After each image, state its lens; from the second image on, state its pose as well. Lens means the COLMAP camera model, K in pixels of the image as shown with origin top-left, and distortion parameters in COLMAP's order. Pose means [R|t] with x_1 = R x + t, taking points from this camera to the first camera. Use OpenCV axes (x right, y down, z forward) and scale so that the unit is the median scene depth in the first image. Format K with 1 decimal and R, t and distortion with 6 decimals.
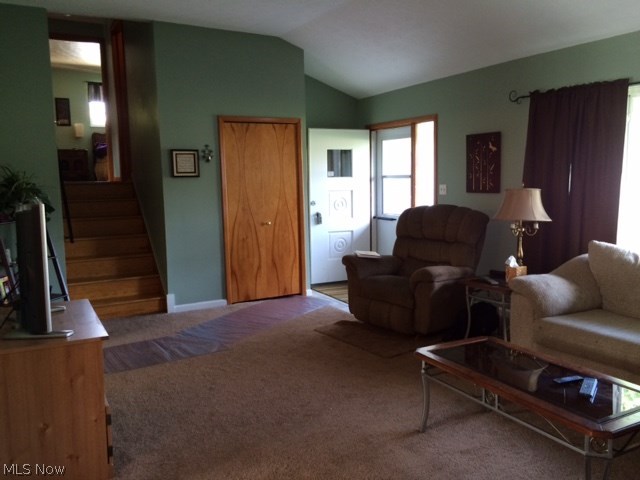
lens RADIAL K [[550.2, 0, 317.2], [0, 550.2, 236.8], [0, 0, 1]] dist [0.034129, -0.009455]
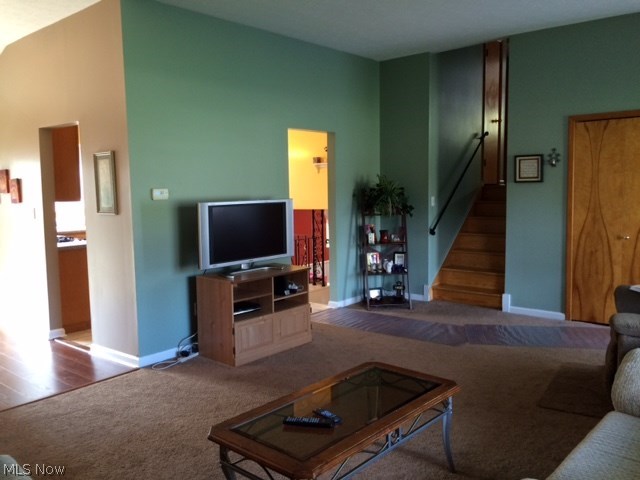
lens RADIAL K [[550.2, 0, 316.5], [0, 550.2, 240.9], [0, 0, 1]] dist [0.034129, -0.009455]
pose [[0.350871, 0.108622, -0.930103, 0.562970], [-0.090924, 0.992508, 0.081610, -0.048265], [0.931999, 0.055934, 0.358119, 0.278364]]
